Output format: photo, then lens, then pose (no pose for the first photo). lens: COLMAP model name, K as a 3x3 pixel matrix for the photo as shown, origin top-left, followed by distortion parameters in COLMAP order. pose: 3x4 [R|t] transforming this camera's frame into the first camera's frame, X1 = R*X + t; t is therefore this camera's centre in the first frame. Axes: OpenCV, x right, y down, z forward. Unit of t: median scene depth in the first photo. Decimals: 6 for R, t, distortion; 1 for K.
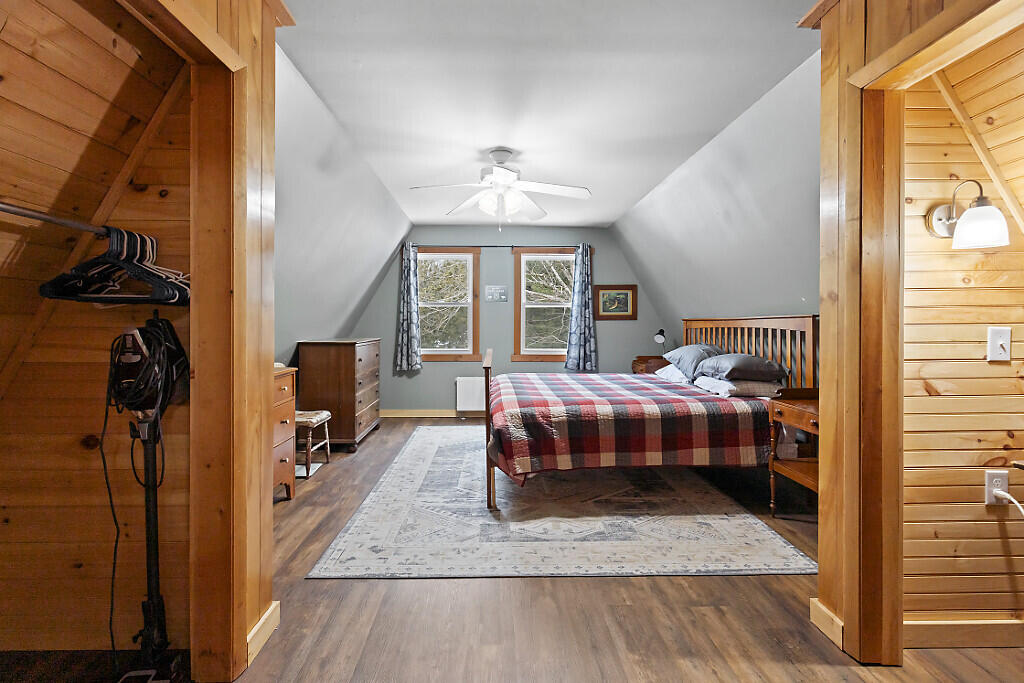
lens RADIAL K [[461.2, 0, 511.7], [0, 461.2, 334.4], [0, 0, 1]] dist [-0.002564, -0.001360]
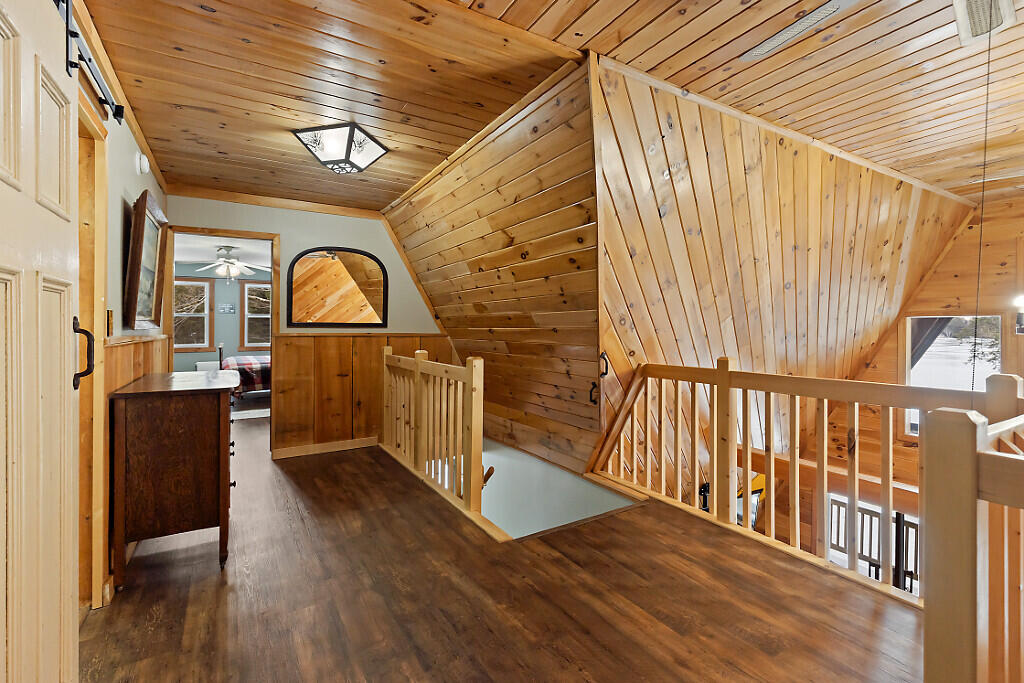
lens RADIAL K [[461.2, 0, 496.9], [0, 461.2, 332.1], [0, 0, 1]] dist [-0.002564, -0.001360]
pose [[0.877674, 0.002773, 0.479251, 0.022478], [-0.002497, 0.999996, -0.001214, -0.008468], [-0.479252, -0.000132, 0.877677, -0.818598]]
